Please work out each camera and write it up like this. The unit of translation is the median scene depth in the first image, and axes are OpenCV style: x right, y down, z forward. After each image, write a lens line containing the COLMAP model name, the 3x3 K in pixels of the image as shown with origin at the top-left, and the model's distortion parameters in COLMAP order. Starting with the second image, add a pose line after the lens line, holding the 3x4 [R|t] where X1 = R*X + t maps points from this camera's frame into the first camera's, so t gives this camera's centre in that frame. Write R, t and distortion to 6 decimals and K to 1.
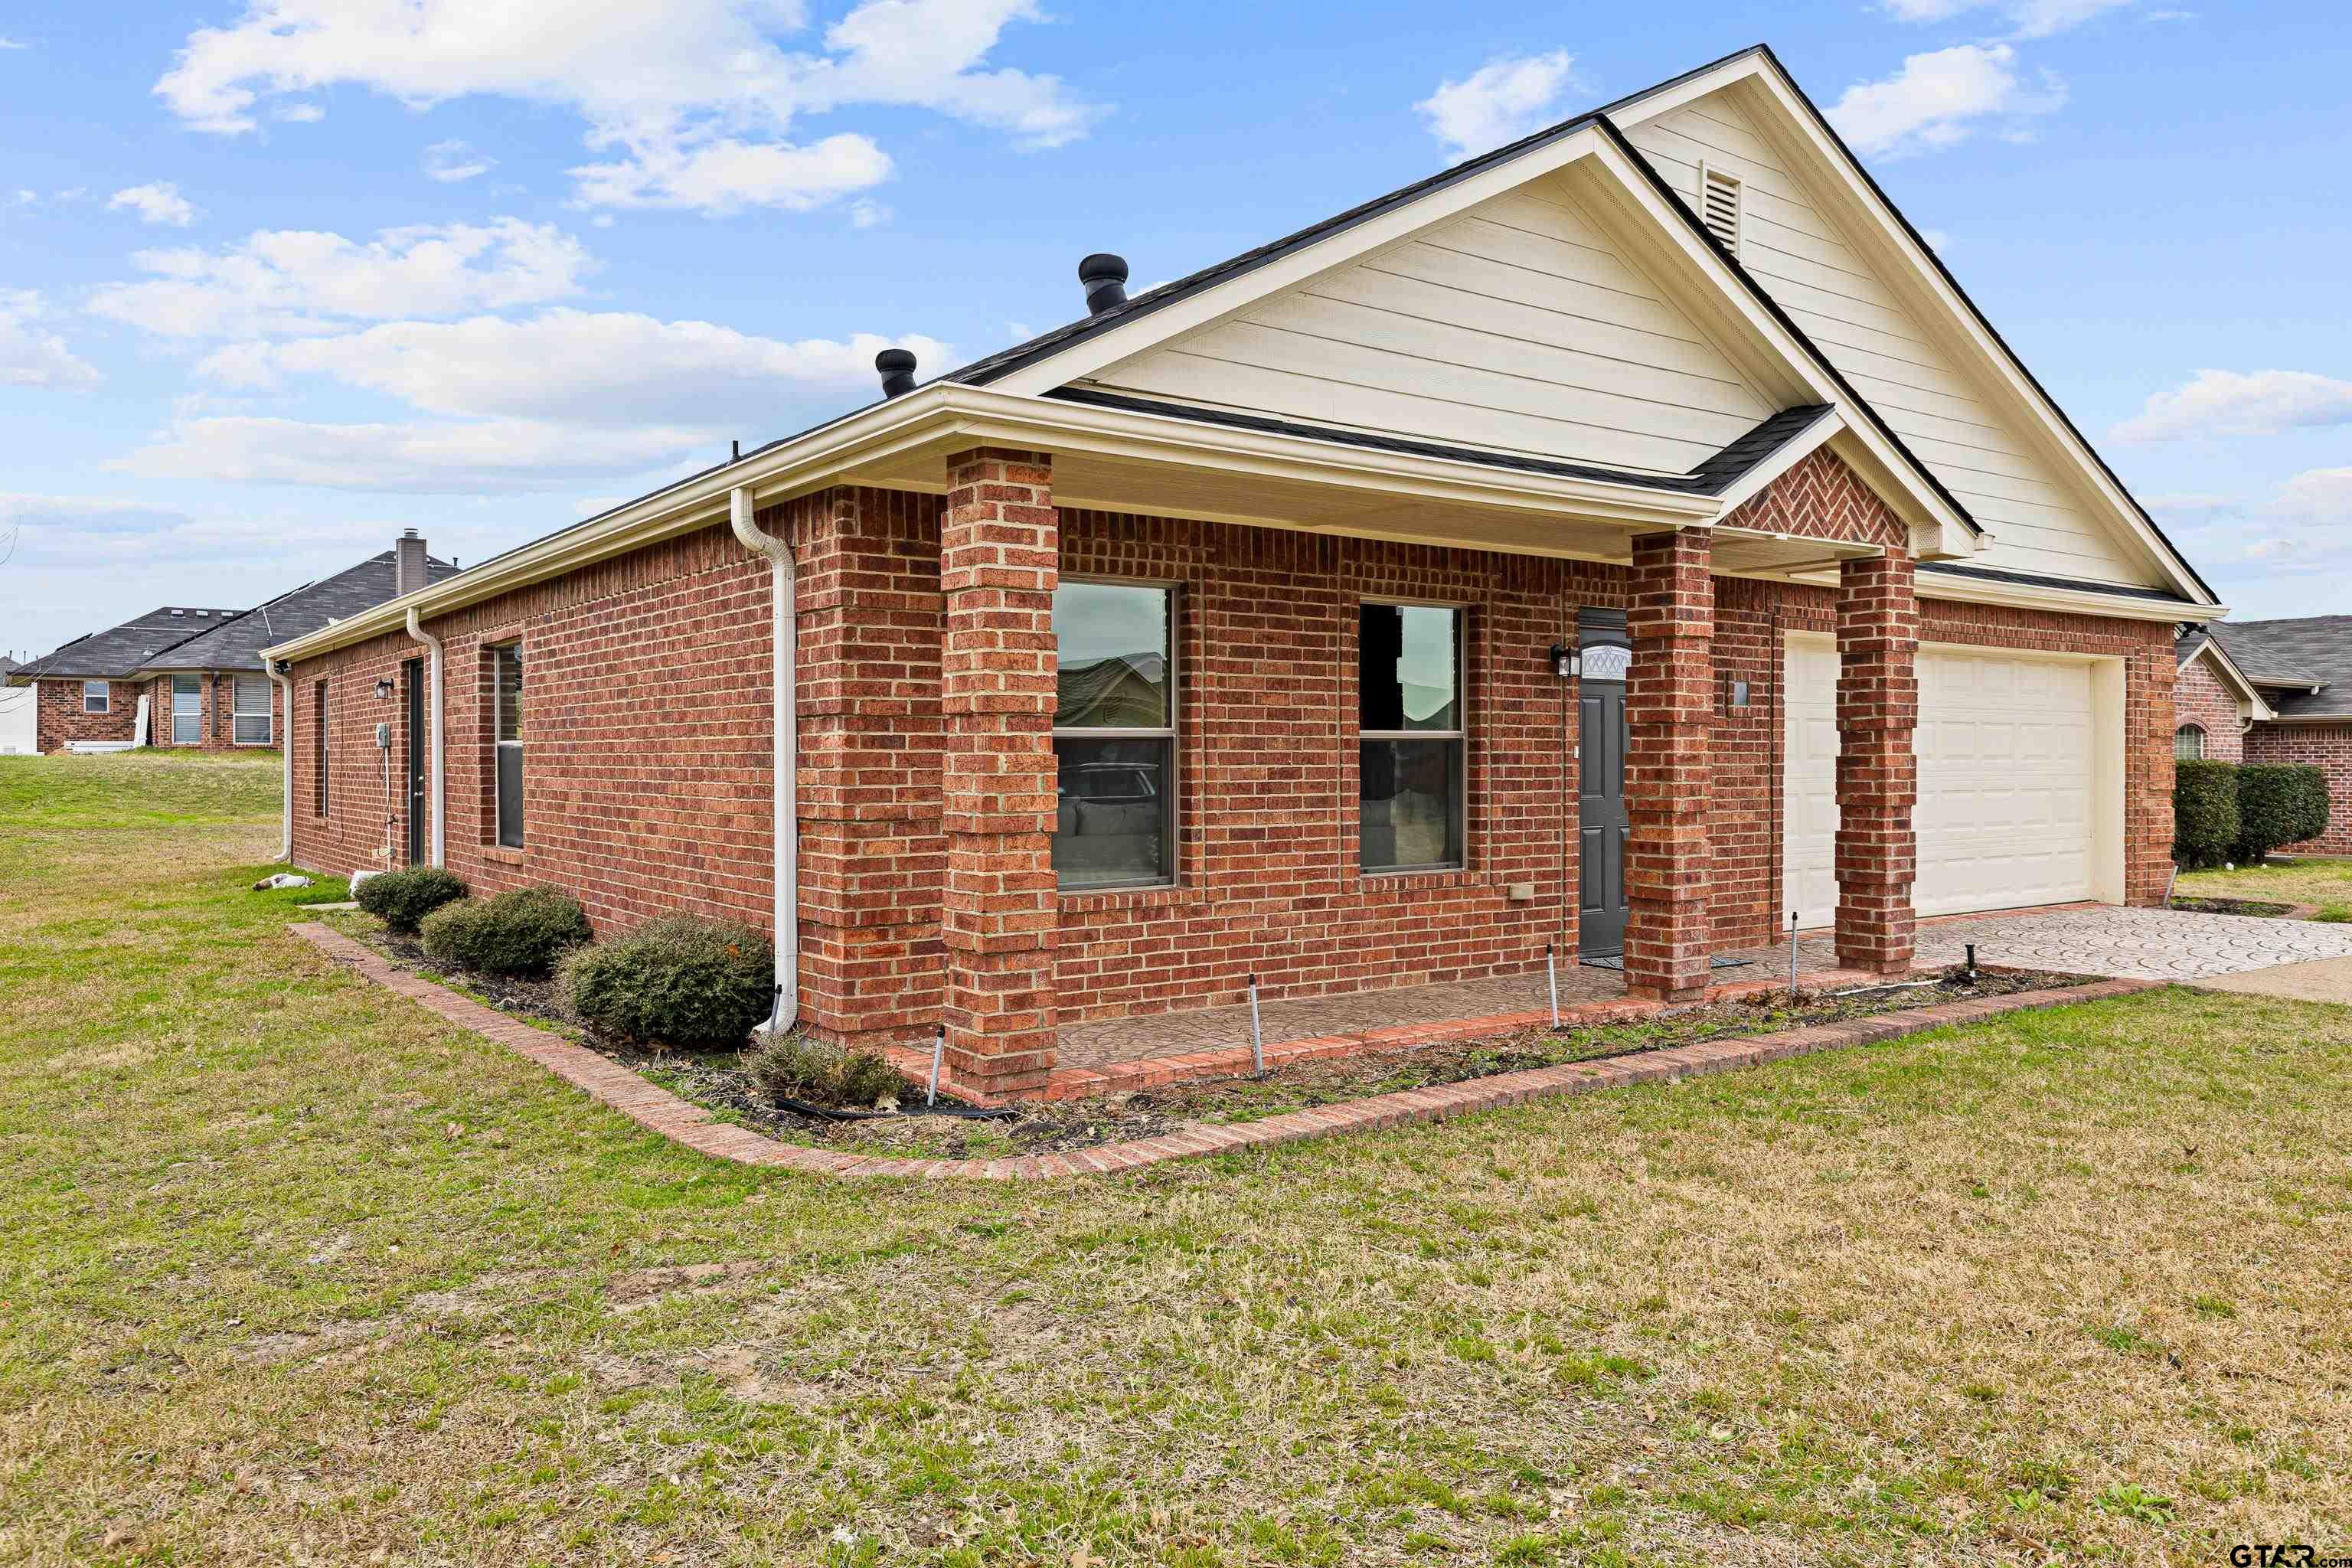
lens RADIAL K [[1664.2, 0, 1172.8], [0, 1664.2, 769.4], [0, 0, 1]] dist [-0.000828, -0.003188]
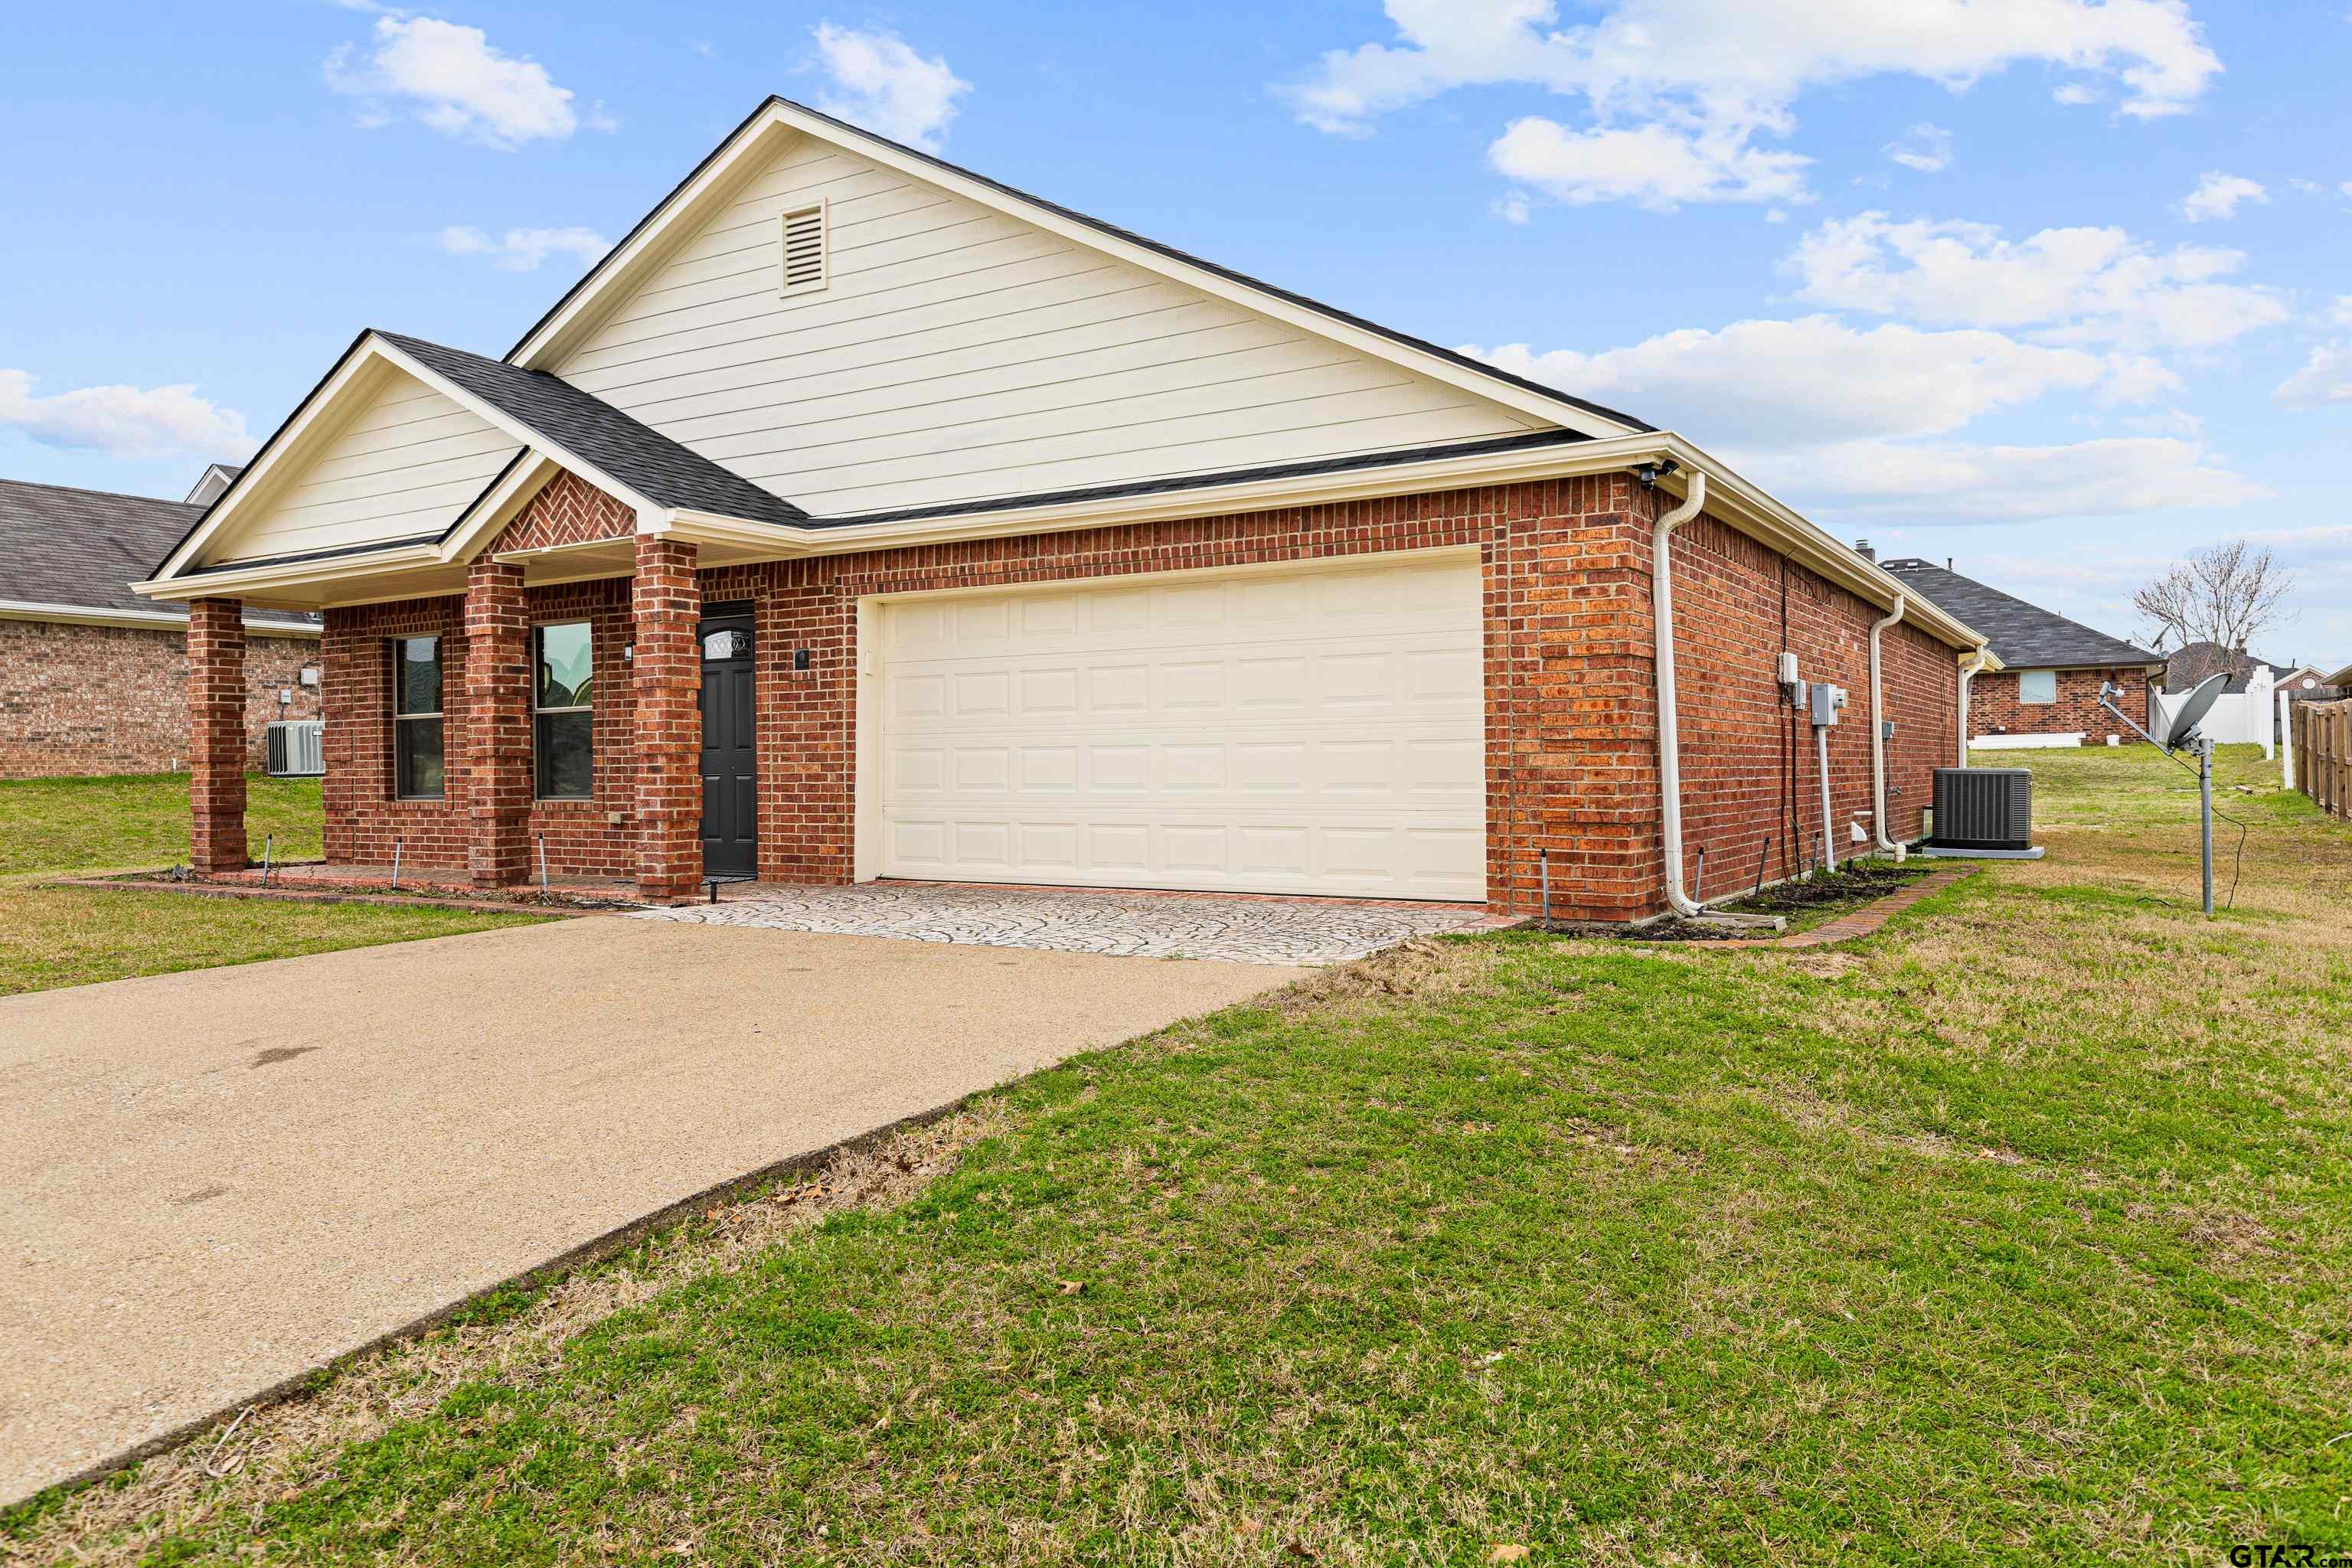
lens RADIAL K [[1603.3, 0, 1183.6], [0, 1603.3, 777.4], [0, 0, 1]] dist [-0.007124, -0.000609]
pose [[0.381951, 0.001072, -0.924182, 1.821421], [0.001532, 0.999997, 0.001794, 0.041914], [0.924181, -0.002101, 0.381949, 1.028148]]
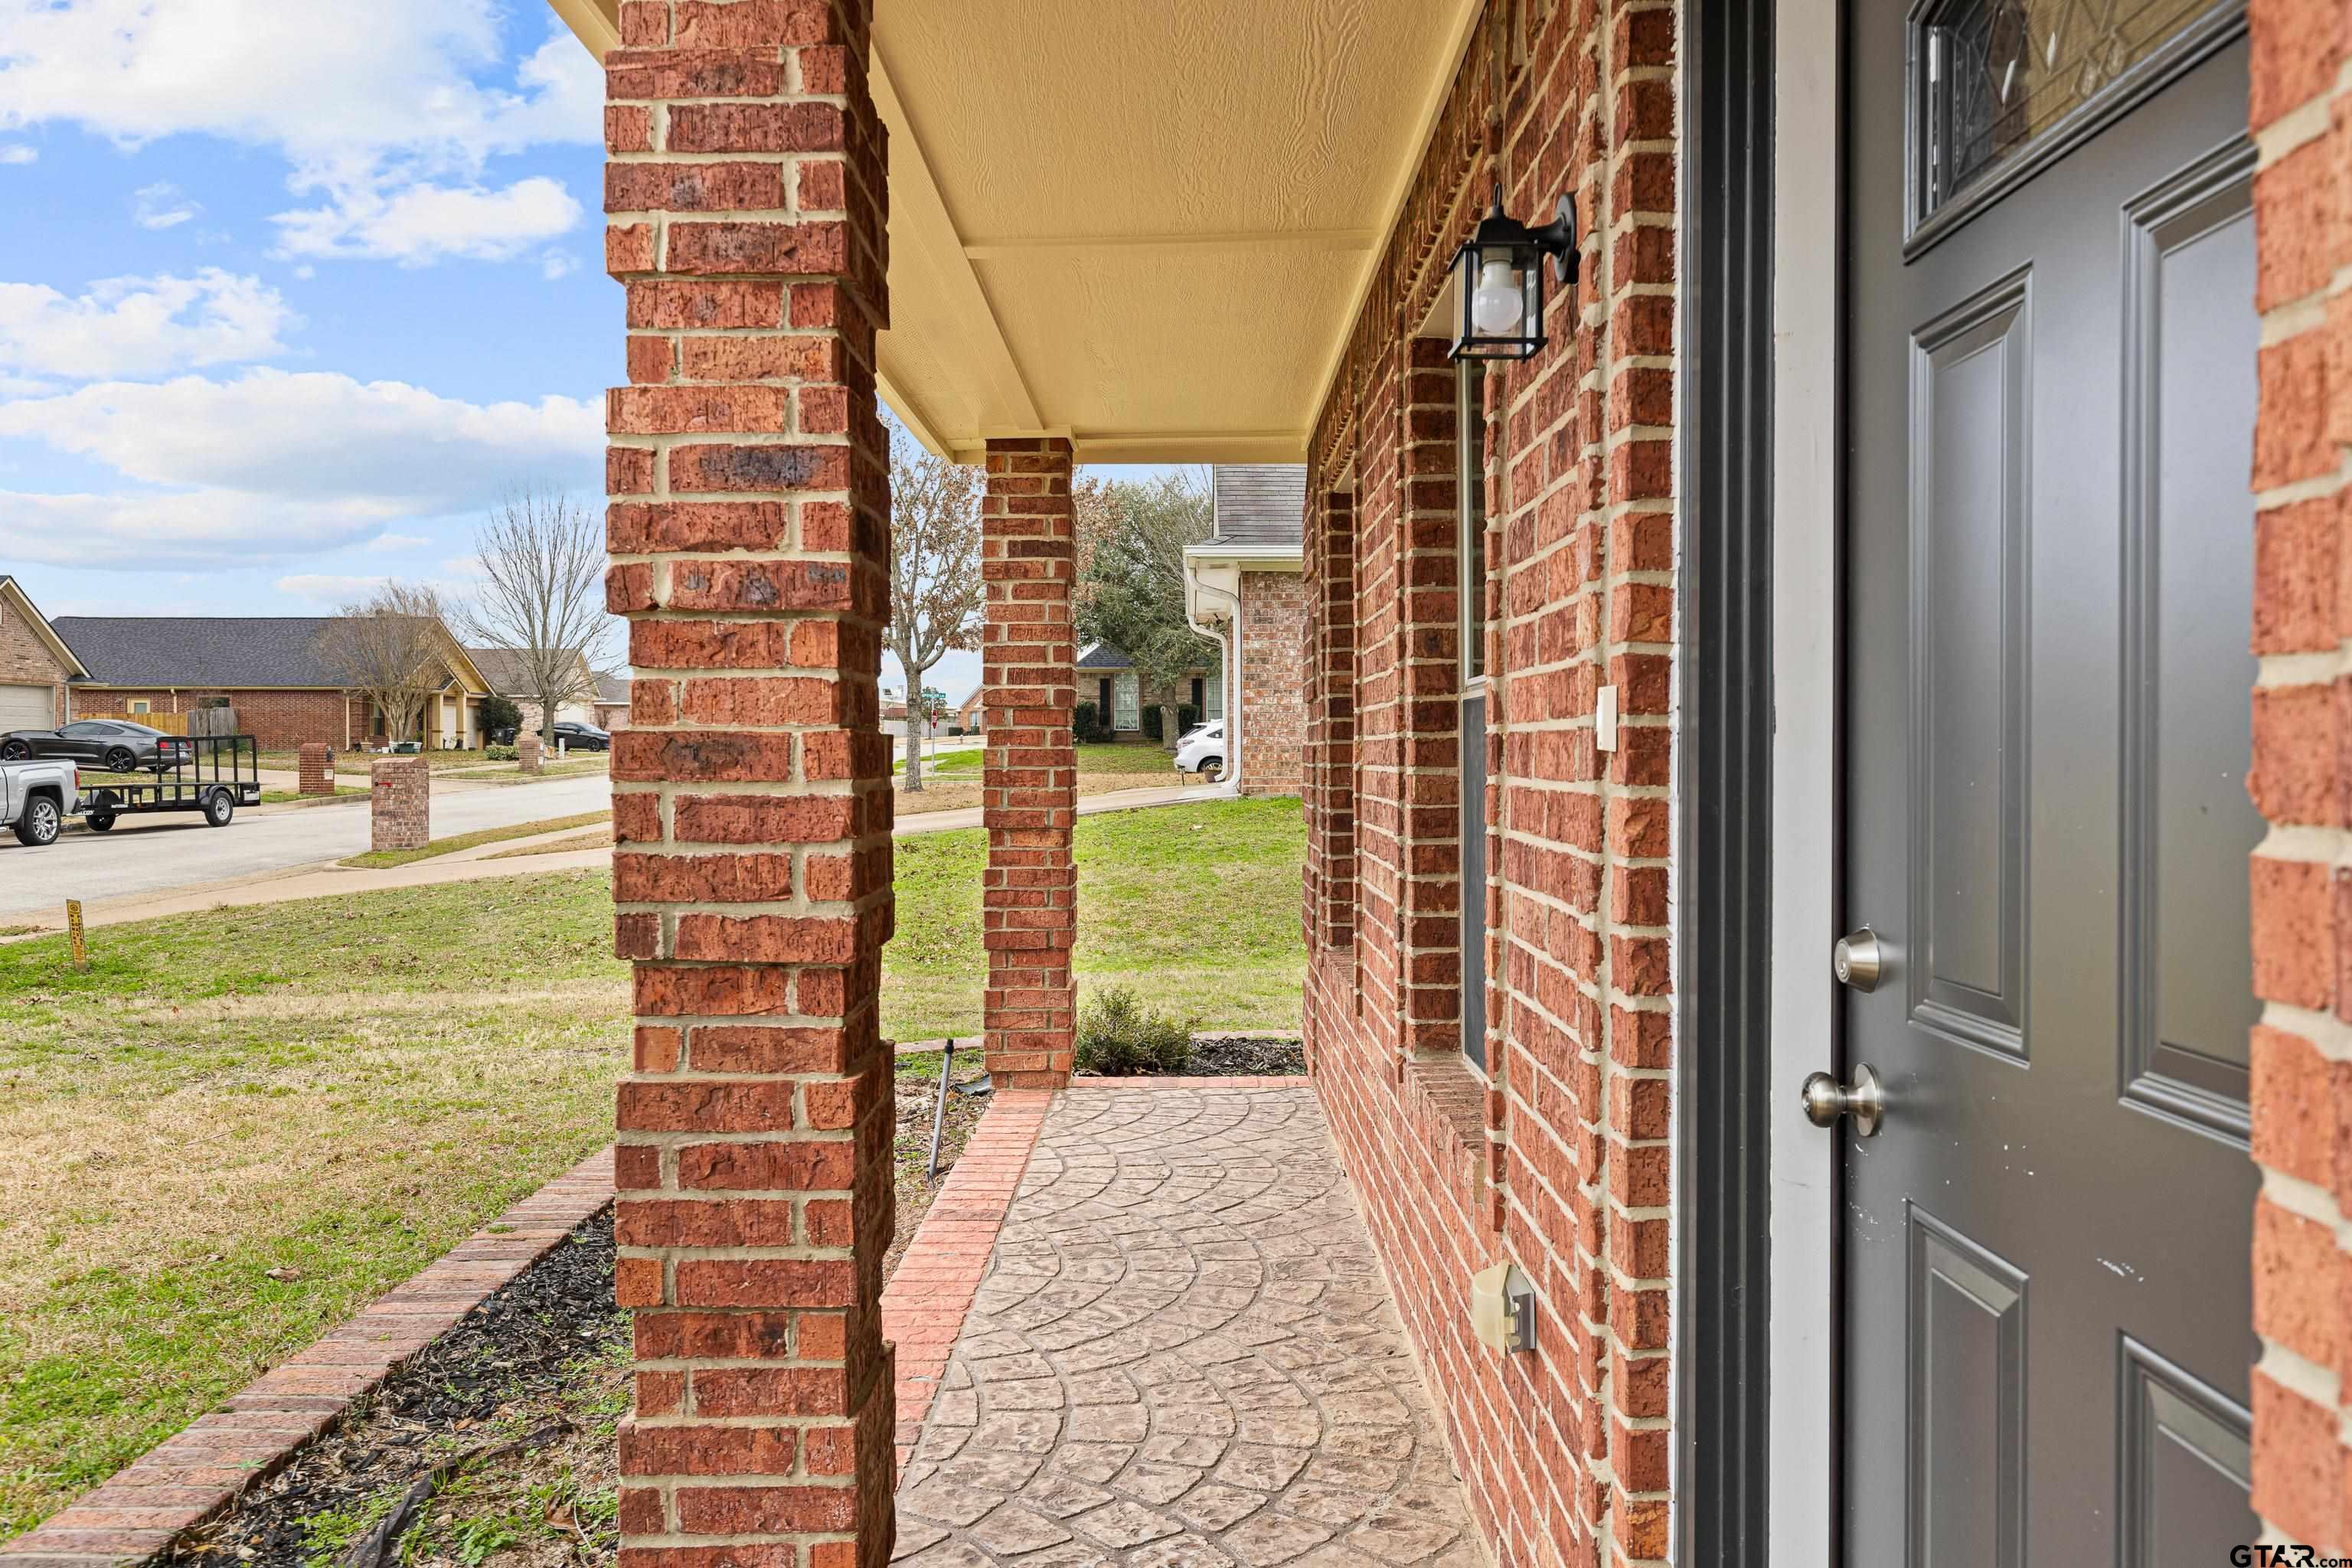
lens RADIAL K [[1664.2, 0, 1176.7], [0, 1664.2, 777.4], [0, 0, 1]] dist [-0.000828, -0.003188]
pose [[-0.595798, 0.011760, -0.803048, 0.473575], [-0.005681, 0.999806, 0.018857, -0.008238], [0.803114, 0.015797, -0.595616, 1.225490]]
